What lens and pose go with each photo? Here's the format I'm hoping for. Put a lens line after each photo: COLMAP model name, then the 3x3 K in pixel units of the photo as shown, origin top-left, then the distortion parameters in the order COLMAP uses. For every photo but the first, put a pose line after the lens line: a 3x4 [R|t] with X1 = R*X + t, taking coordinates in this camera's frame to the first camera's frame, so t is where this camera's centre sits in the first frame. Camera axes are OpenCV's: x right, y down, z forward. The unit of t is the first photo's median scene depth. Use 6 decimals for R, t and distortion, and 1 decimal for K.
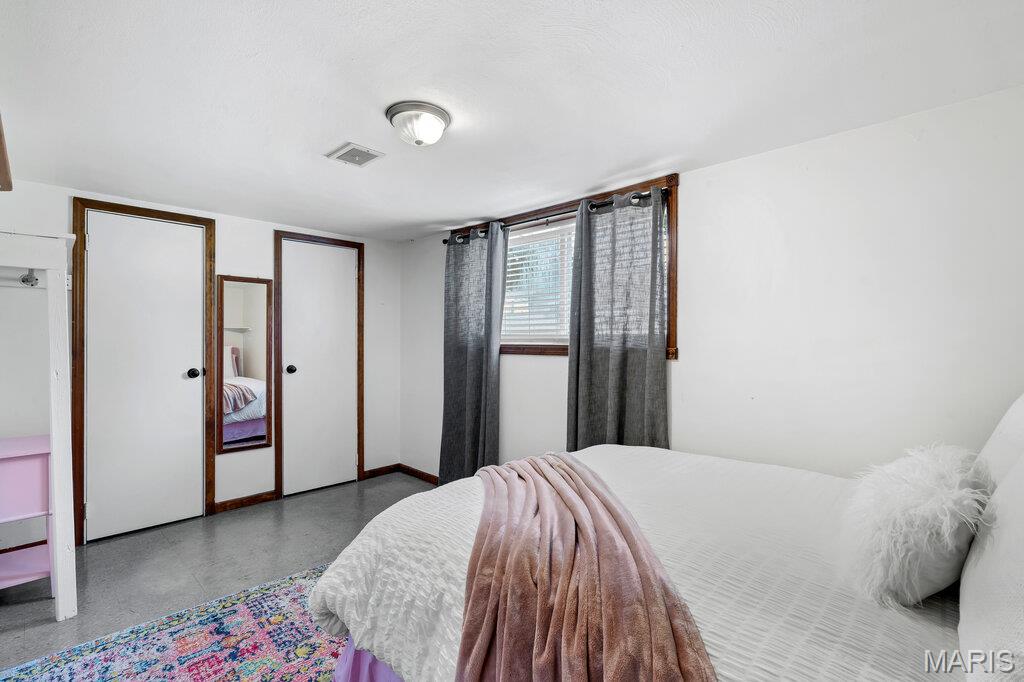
lens RADIAL K [[467.2, 0, 512.2], [0, 467.2, 341.8], [0, 0, 1]] dist [-0.001771, 0.002174]
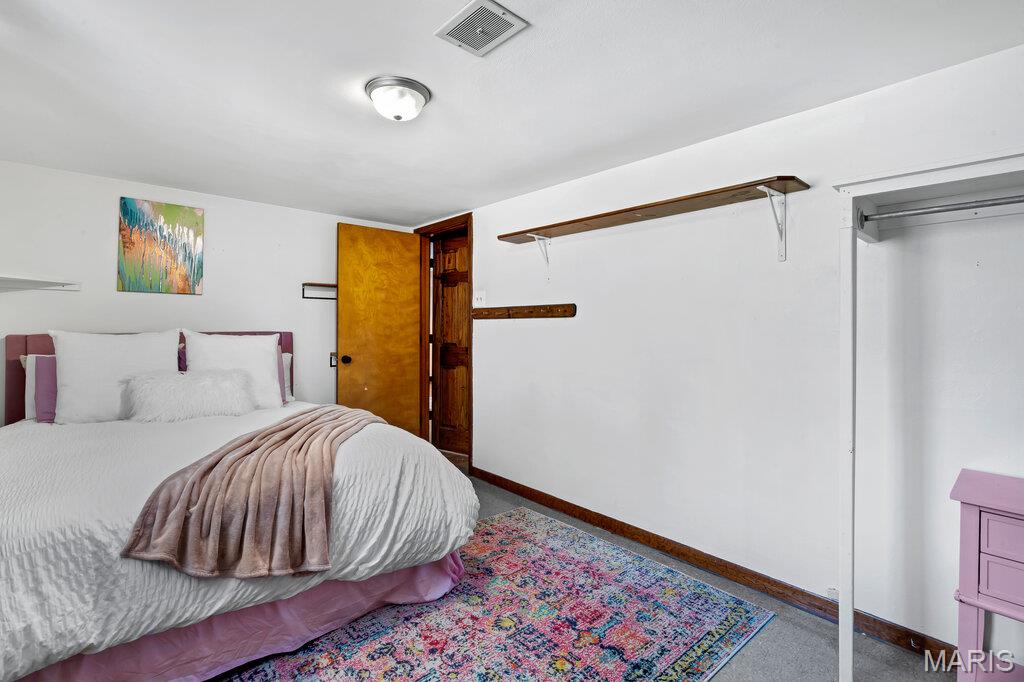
lens RADIAL K [[467.2, 0, 511.6], [0, 467.2, 335.5], [0, 0, 1]] dist [-0.001771, 0.002174]
pose [[-0.998023, -0.005863, 0.062576, -0.508523], [-0.004563, 0.999771, 0.020894, 0.012784], [-0.062684, 0.020567, -0.997821, 1.965103]]
